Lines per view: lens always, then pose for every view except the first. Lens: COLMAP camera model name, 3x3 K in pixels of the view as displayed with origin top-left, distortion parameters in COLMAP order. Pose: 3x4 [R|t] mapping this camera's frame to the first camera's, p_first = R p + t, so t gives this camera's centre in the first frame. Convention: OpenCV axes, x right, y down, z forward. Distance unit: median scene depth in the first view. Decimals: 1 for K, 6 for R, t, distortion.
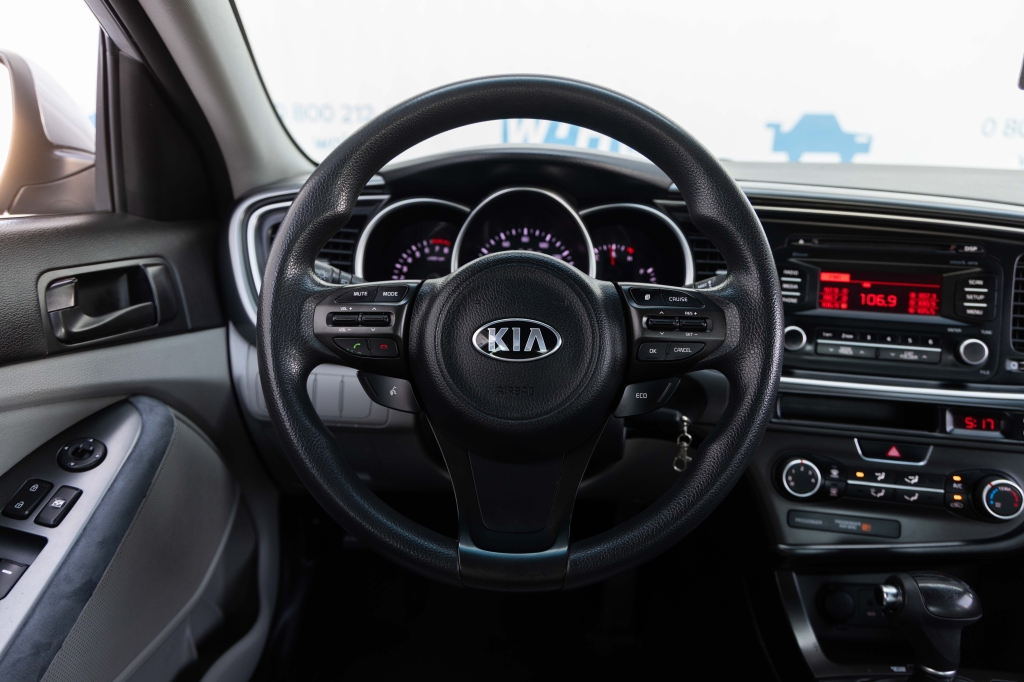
lens RADIAL K [[690.7, 0, 511.1], [0, 690.7, 347.2], [0, 0, 1]] dist [0.002608, 0.000164]
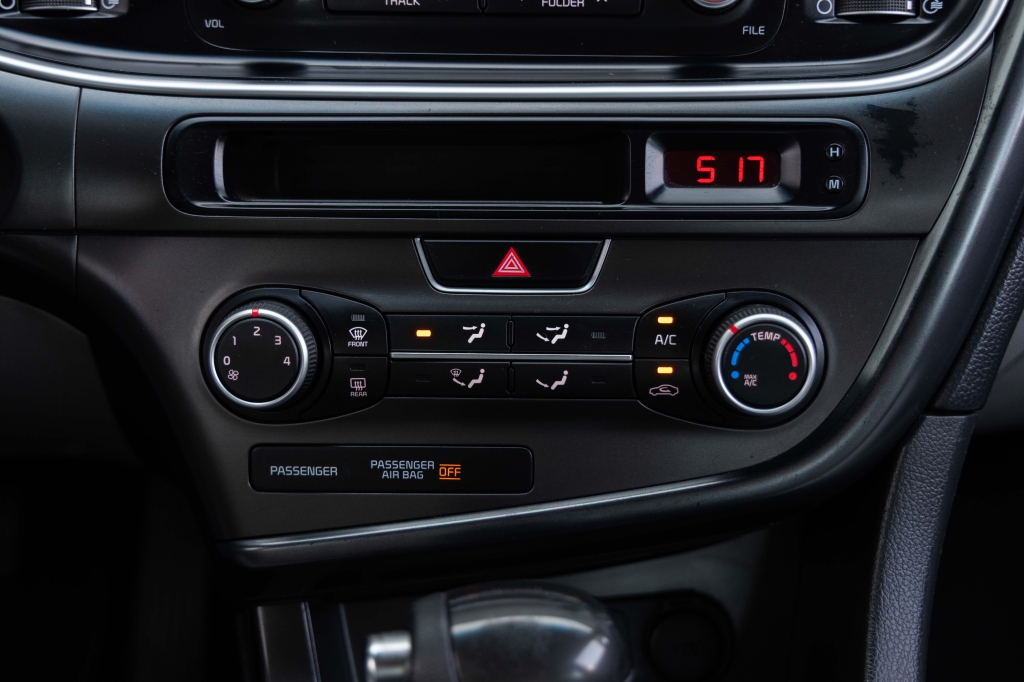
lens RADIAL K [[1412.3, 0, 509.6], [0, 1412.3, 348.6], [0, 0, 1]] dist [0.018343, 0.000000]
pose [[0.986189, -0.088428, 0.140039, 0.430237], [0.066053, 0.985377, 0.157061, 0.075538], [-0.151880, -0.145642, 0.977610, 0.252624]]
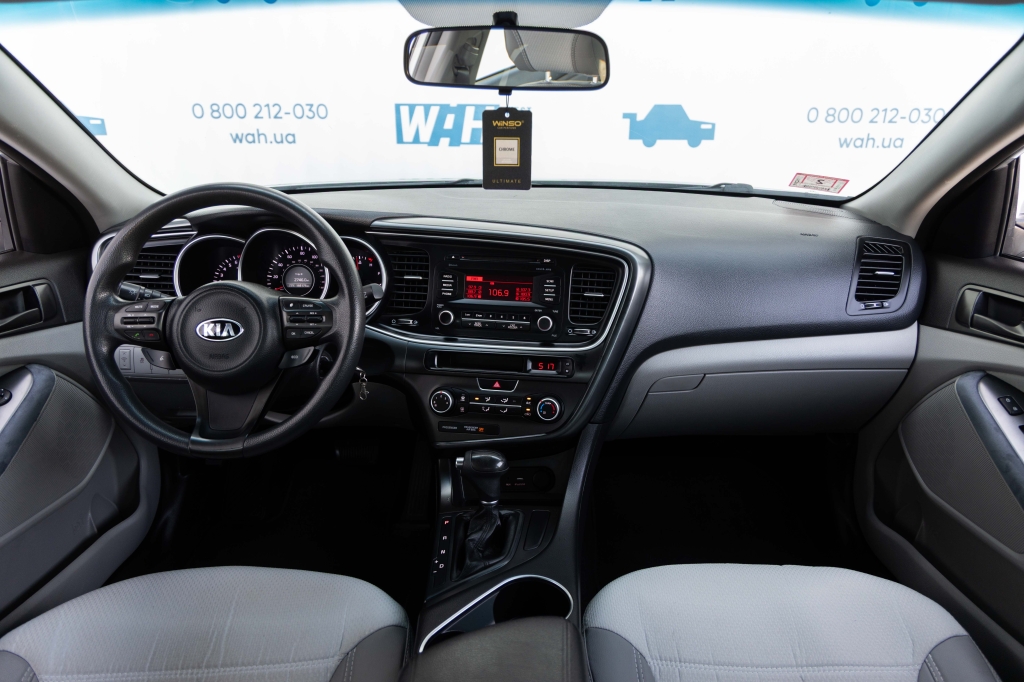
lens RADIAL K [[690.7, 0, 513.9], [0, 690.7, 346.5], [0, 0, 1]] dist [0.002608, 0.000164]
pose [[0.999202, -0.027554, 0.028919, 0.532476], [0.025730, 0.997765, 0.061664, -0.042286], [-0.030553, -0.060871, 0.997678, -0.652654]]
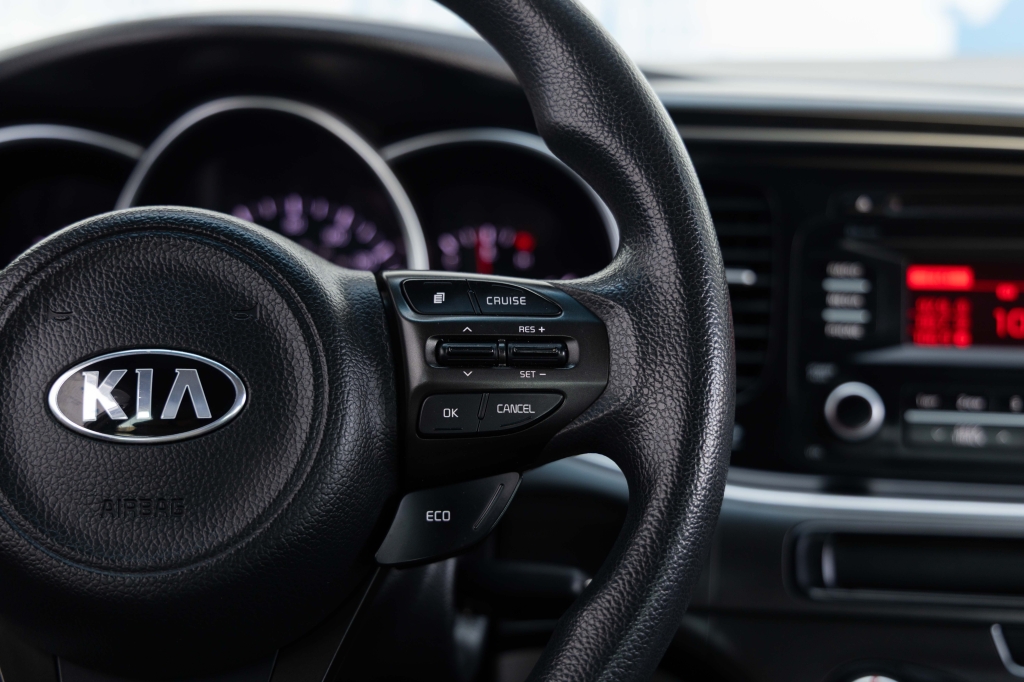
lens RADIAL K [[1586.8, 0, 506.8], [0, 1586.8, 340.2], [0, 0, 1]] dist [0.022965, 0.000000]
pose [[0.998664, -0.024856, 0.045293, 0.137510], [0.030015, 0.992672, -0.117052, 0.057428], [-0.042051, 0.118255, 0.992092, -0.034933]]
